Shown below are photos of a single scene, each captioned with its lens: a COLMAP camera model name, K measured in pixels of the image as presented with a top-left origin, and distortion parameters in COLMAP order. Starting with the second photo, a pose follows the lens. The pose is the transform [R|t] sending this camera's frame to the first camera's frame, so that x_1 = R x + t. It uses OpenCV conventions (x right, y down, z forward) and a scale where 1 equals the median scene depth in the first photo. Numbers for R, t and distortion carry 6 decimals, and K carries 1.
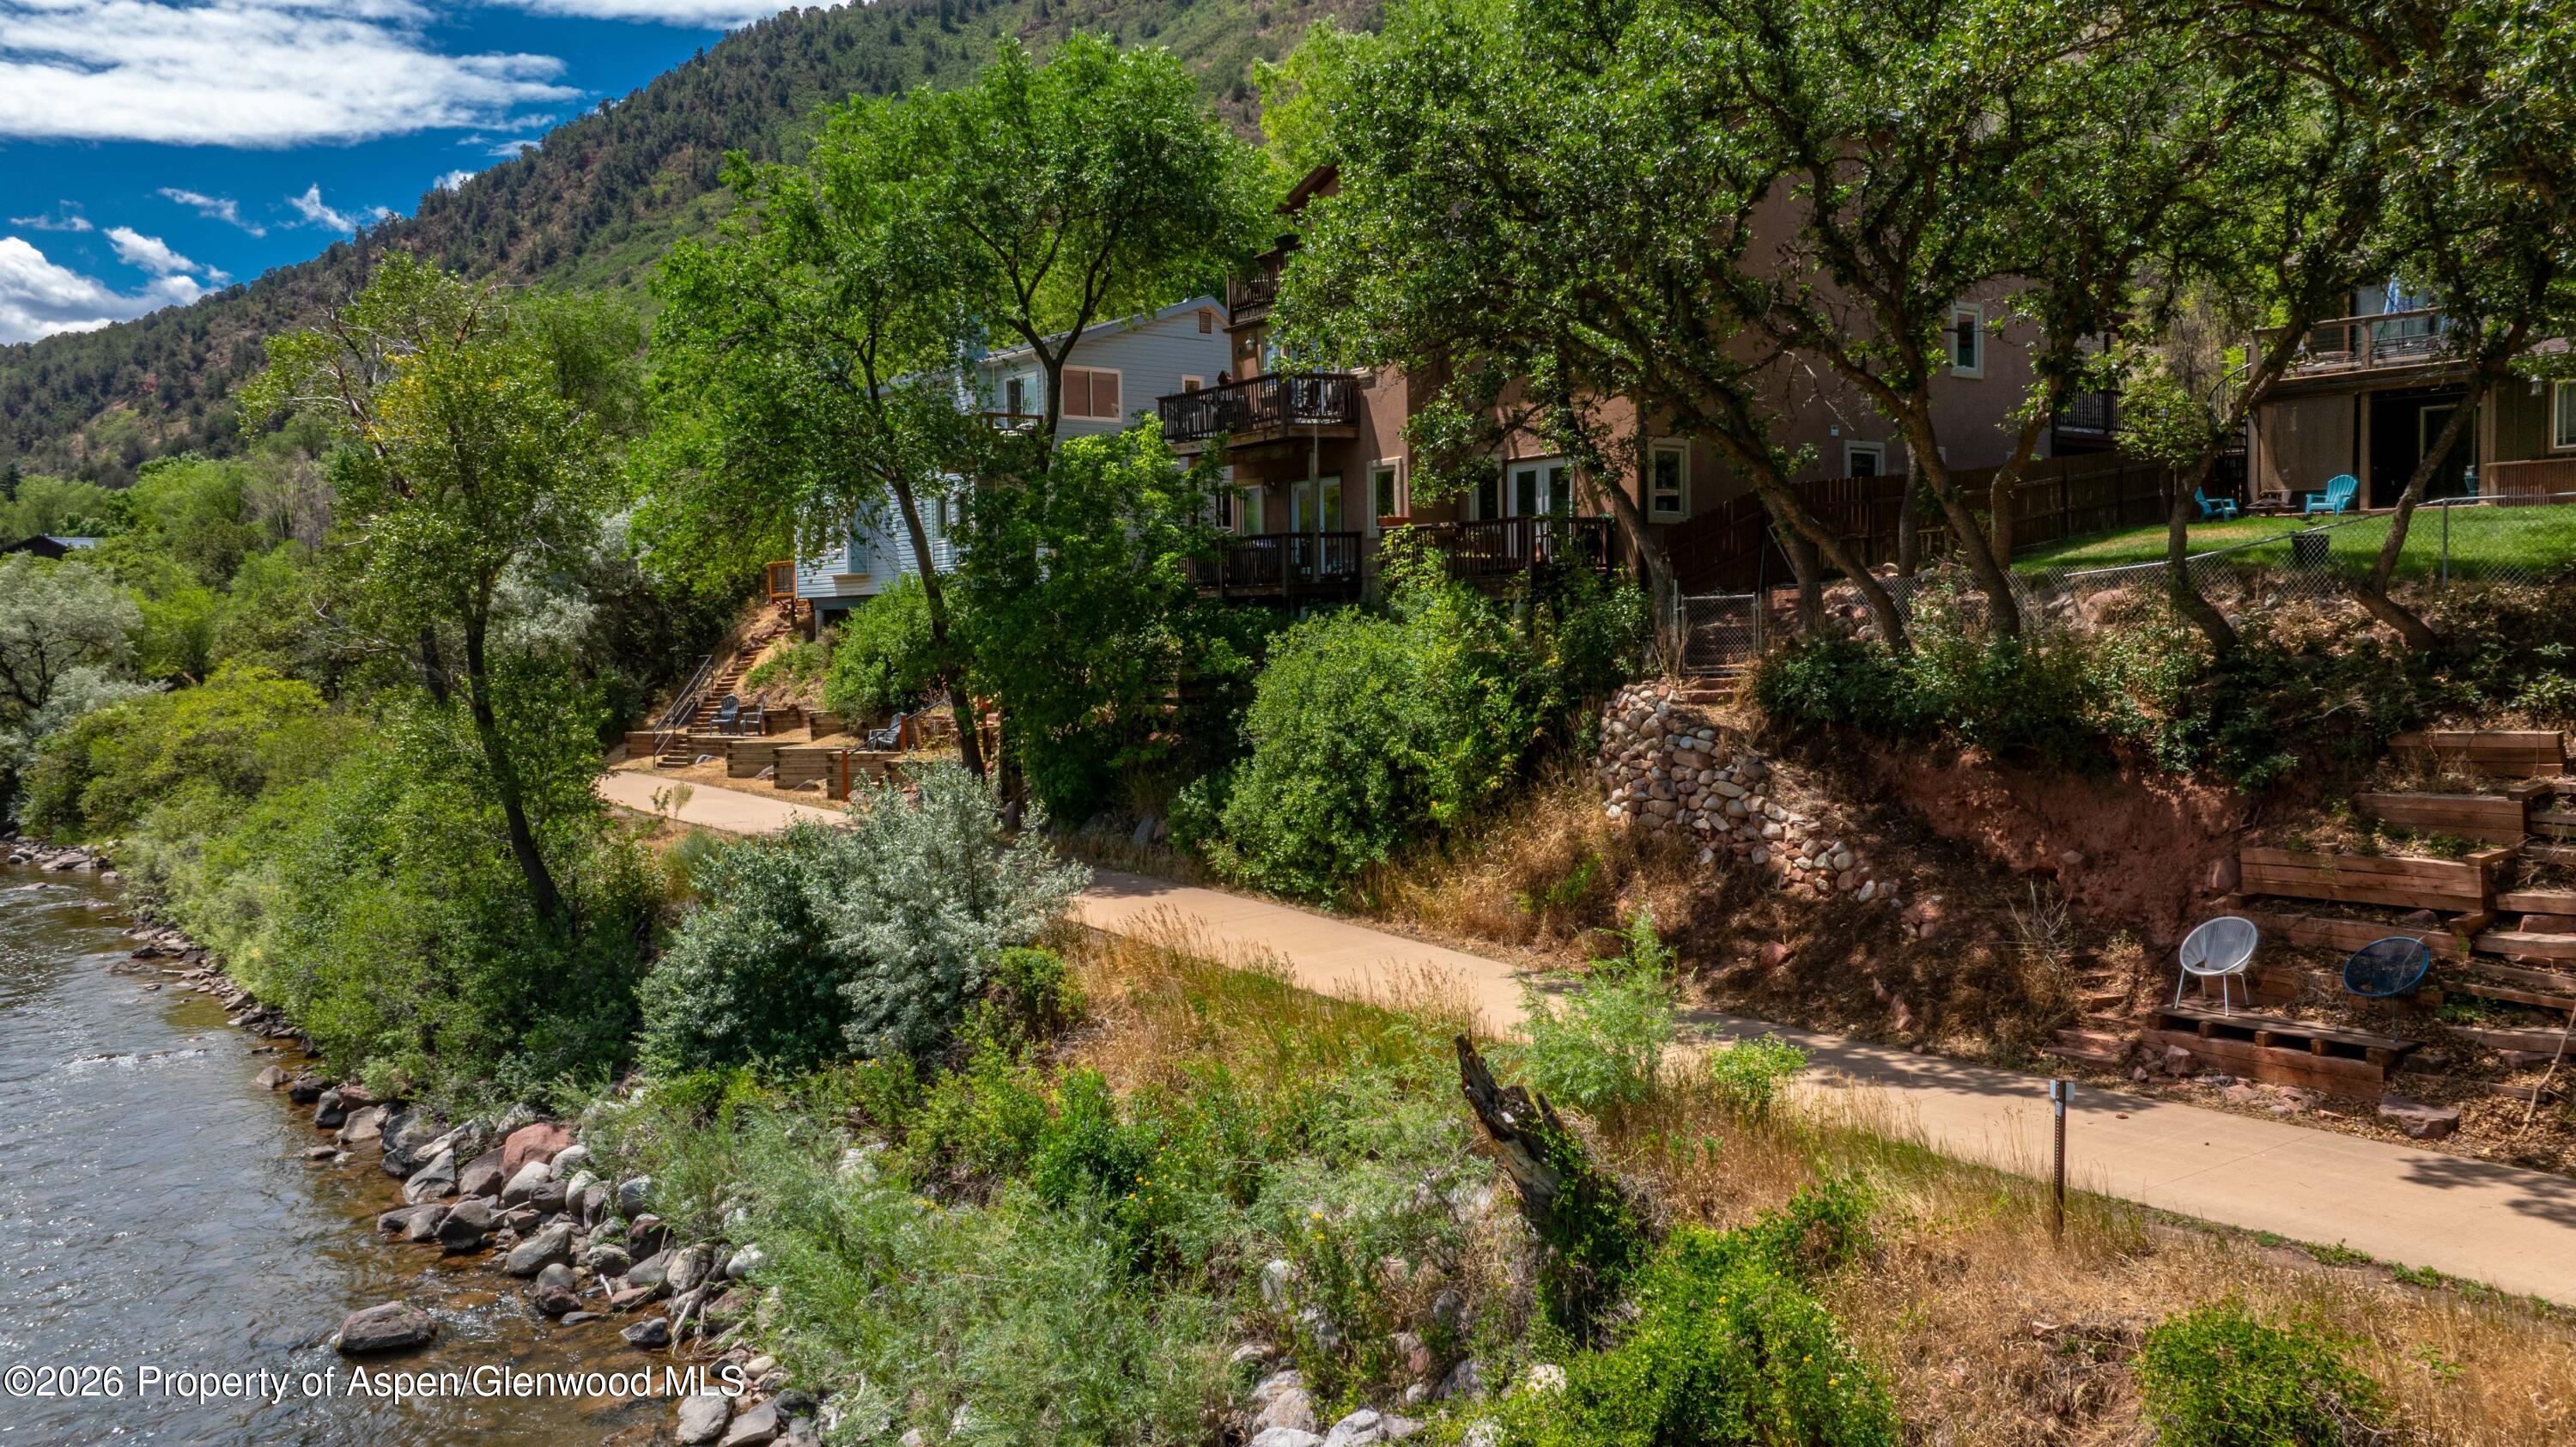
lens RADIAL K [[1880.0, 0, 1284.1], [0, 1880.0, 738.6], [0, 0, 1]] dist [-0.009341, -0.003238]
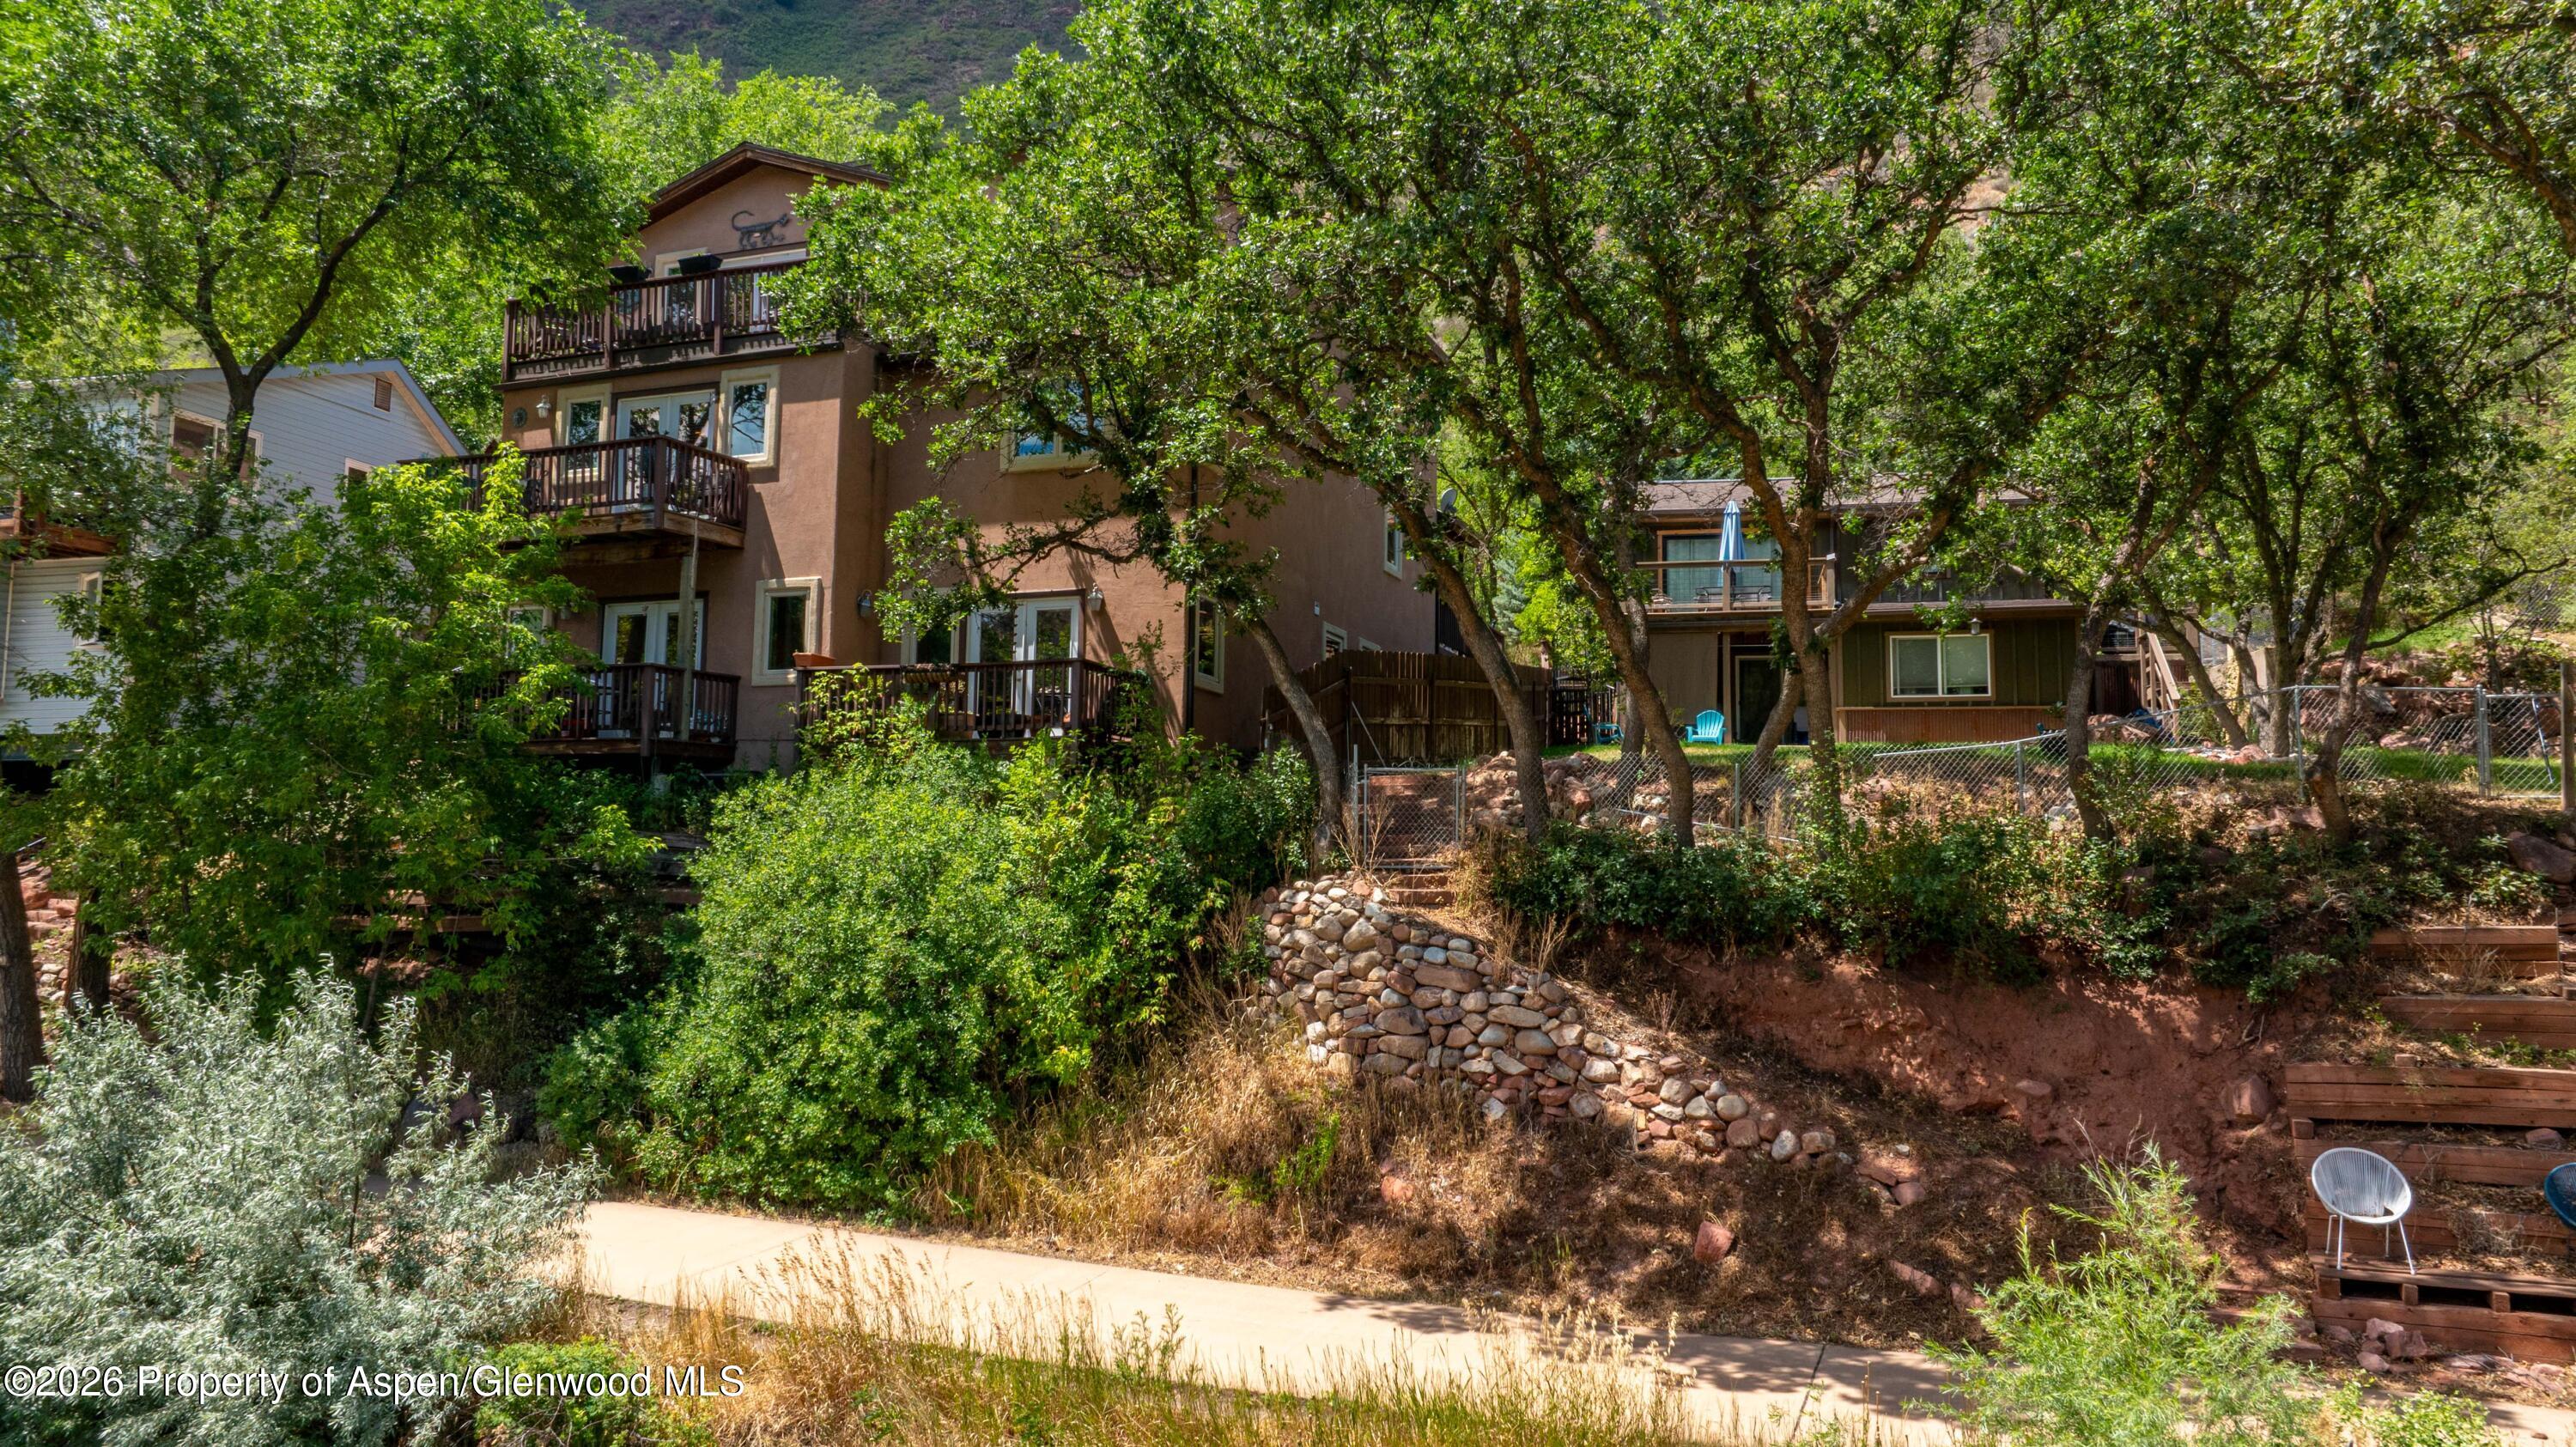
lens RADIAL K [[1880.0, 0, 1241.6], [0, 1880.0, 727.6], [0, 0, 1]] dist [-0.009341, -0.003238]
pose [[0.830900, 0.077396, 0.551012, -0.248242], [0.008613, 0.988371, -0.151816, 0.023797], [-0.556355, 0.130890, 0.820571, 0.406015]]
